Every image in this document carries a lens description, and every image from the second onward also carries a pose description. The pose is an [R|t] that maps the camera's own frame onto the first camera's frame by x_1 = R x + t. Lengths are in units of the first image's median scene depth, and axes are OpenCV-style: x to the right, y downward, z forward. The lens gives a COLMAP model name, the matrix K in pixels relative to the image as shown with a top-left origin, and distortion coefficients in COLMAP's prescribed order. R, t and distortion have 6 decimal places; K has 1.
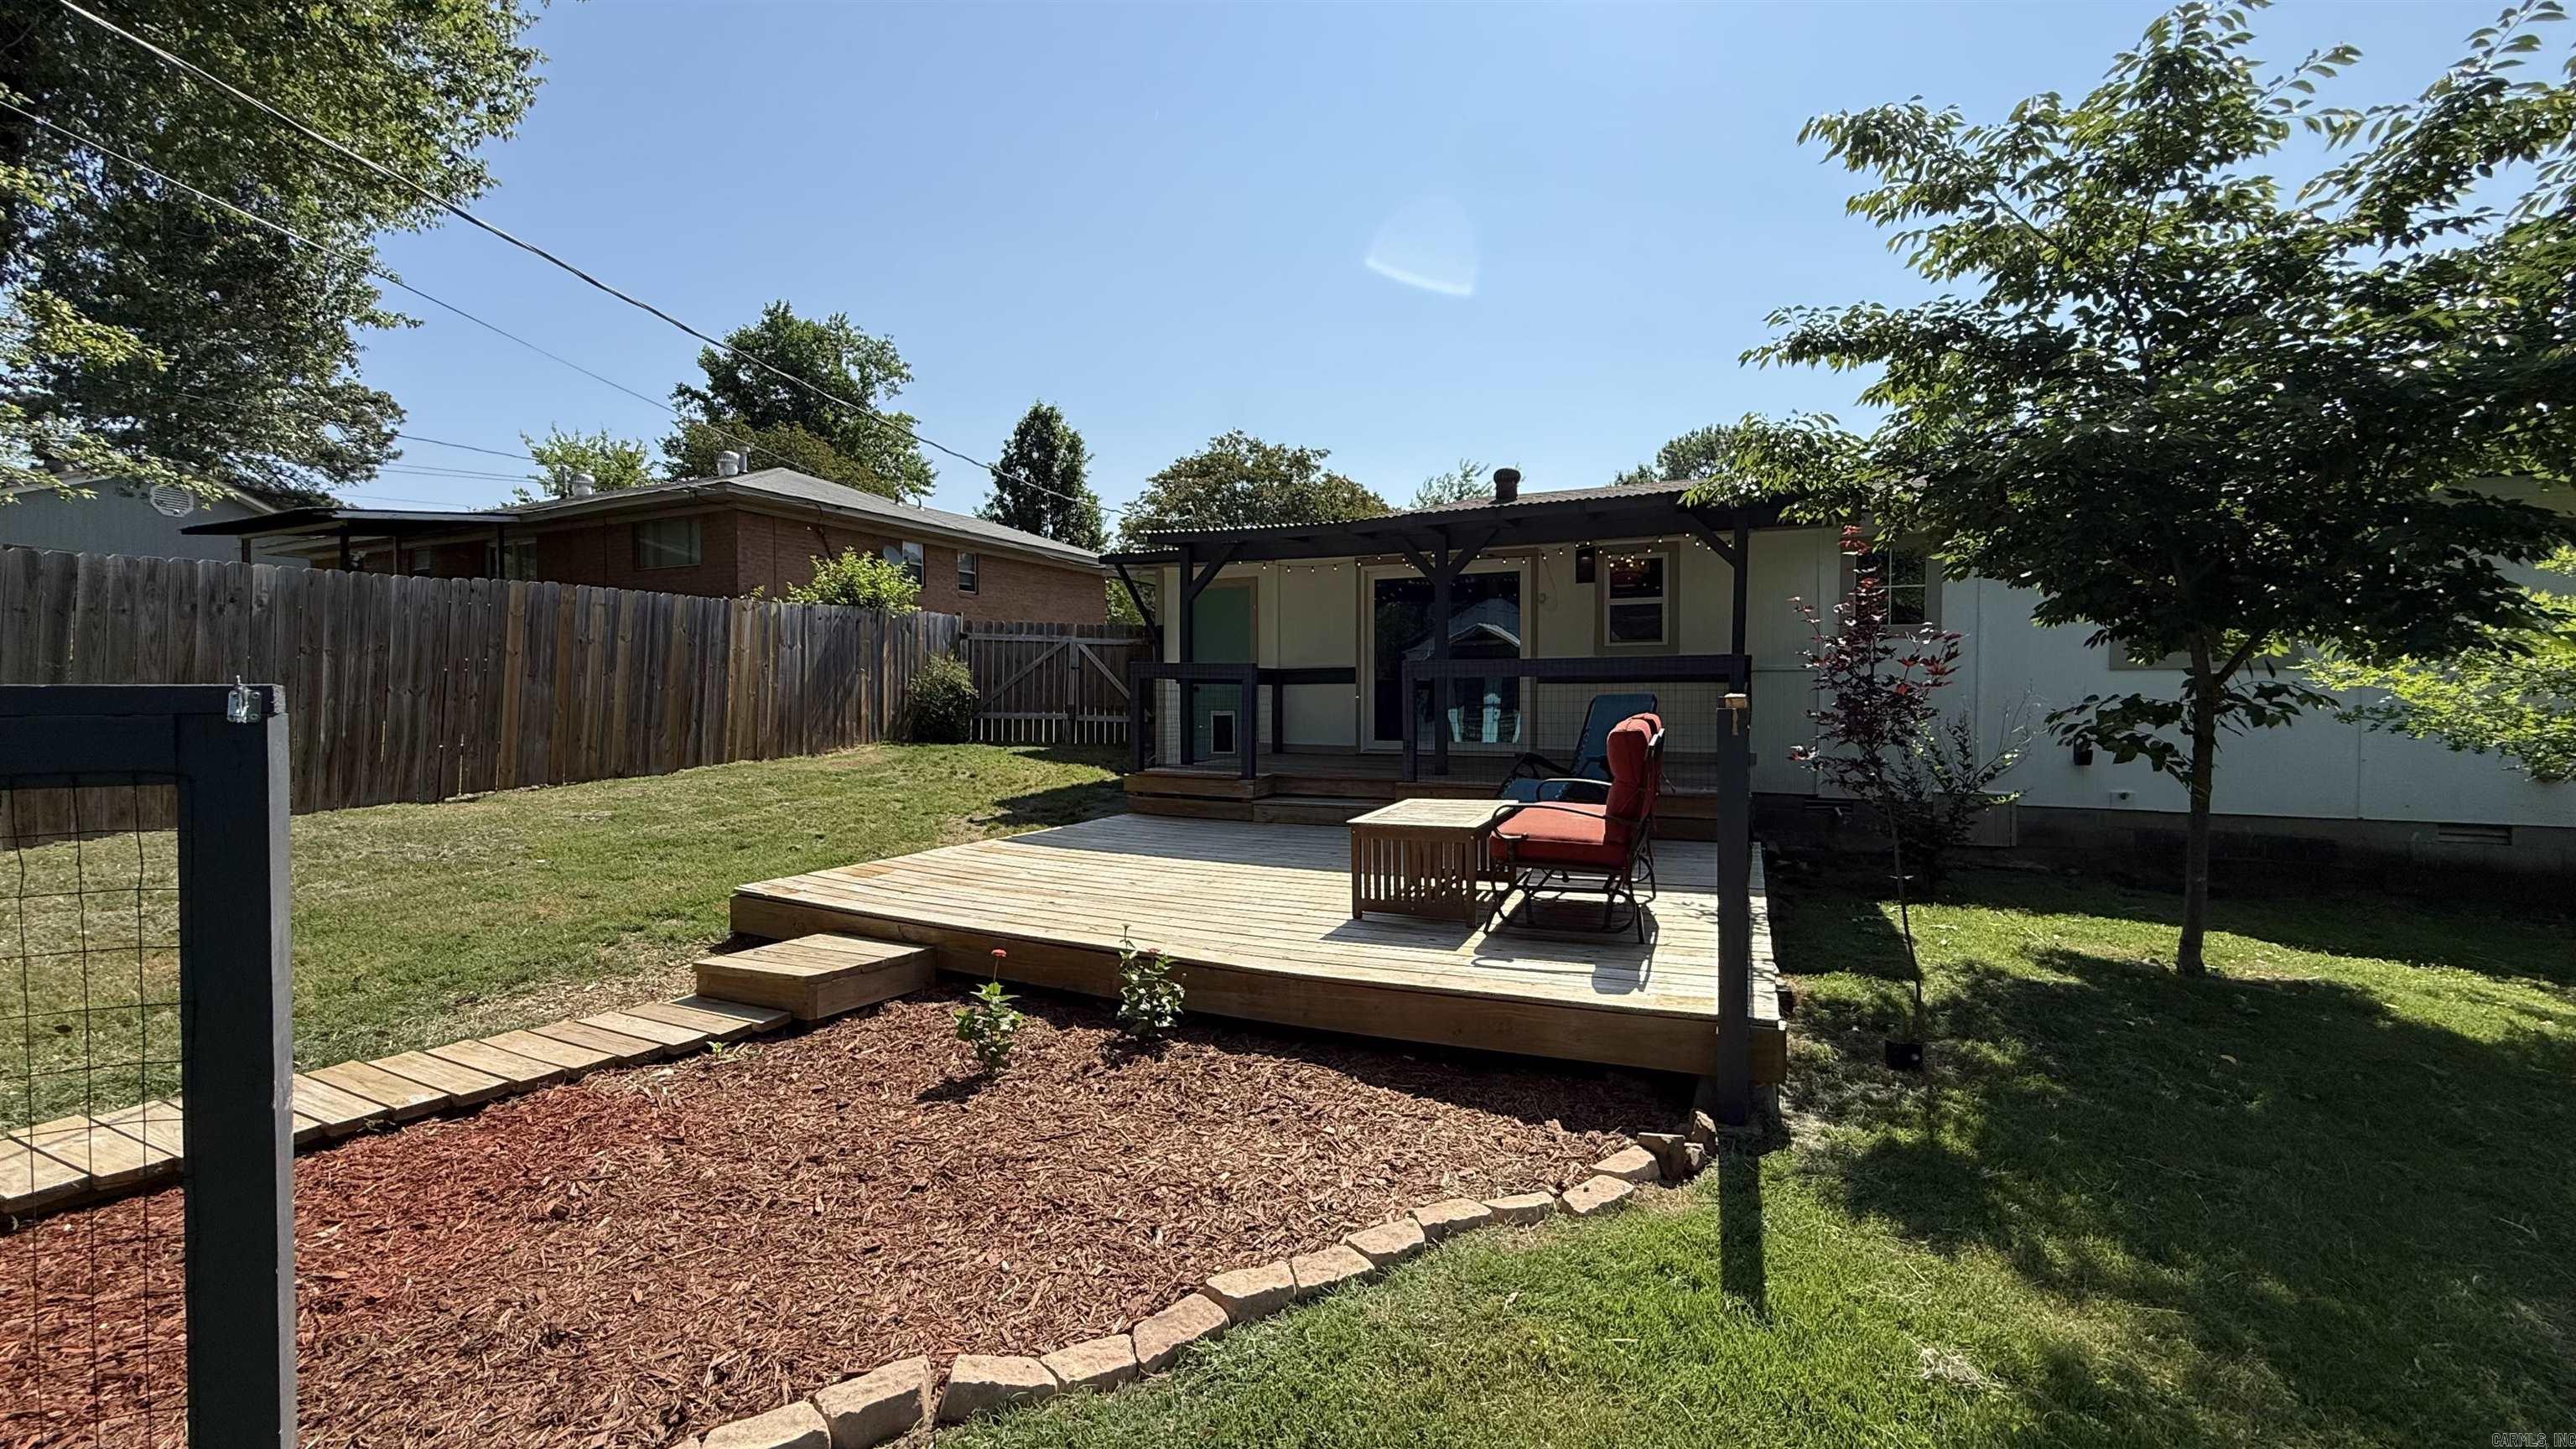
lens RADIAL K [[1031.1, 0, 1280.1], [0, 1031.1, 717.5], [0, 0, 1]] dist [-0.000185, -0.000297]
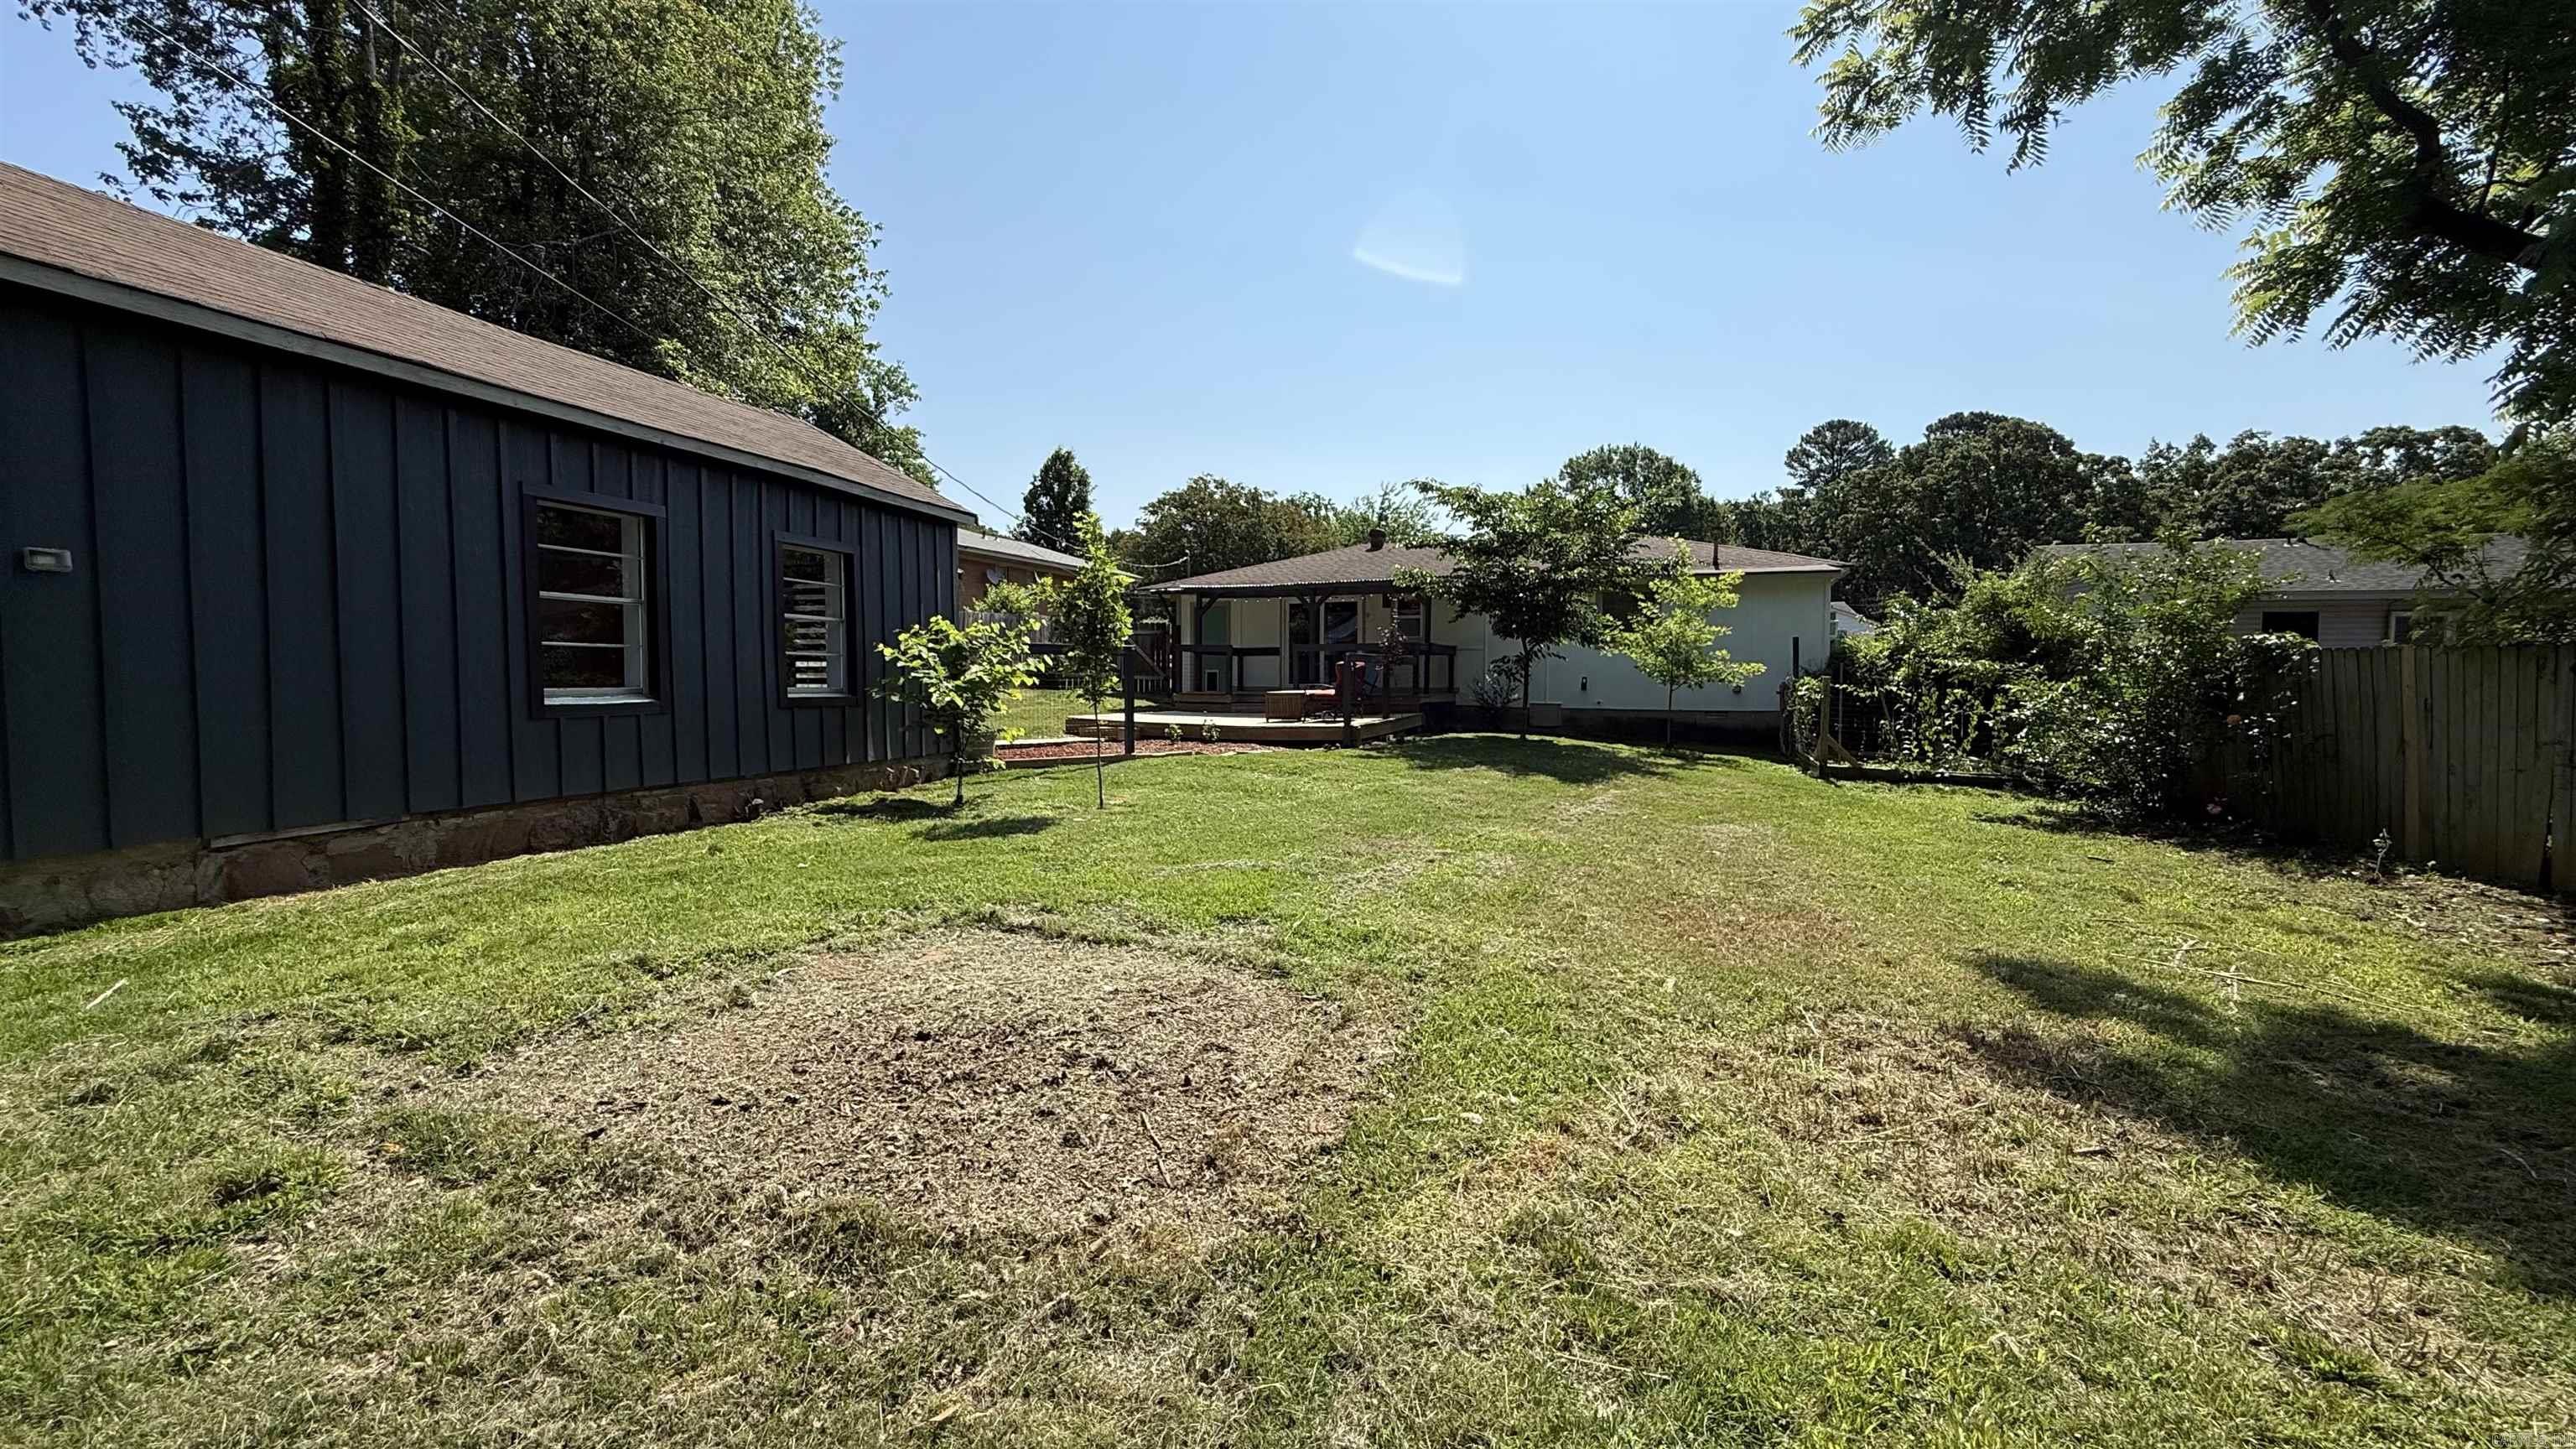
lens RADIAL K [[1031.3, 0, 1282.9], [0, 1031.3, 724.4], [0, 0, 1]] dist [0.000817, 0.000022]
pose [[0.998858, 0.002054, 0.047742, -0.007240], [-0.003097, 0.999758, 0.021775, 0.019293], [-0.047686, -0.021898, 0.998622, -0.330686]]
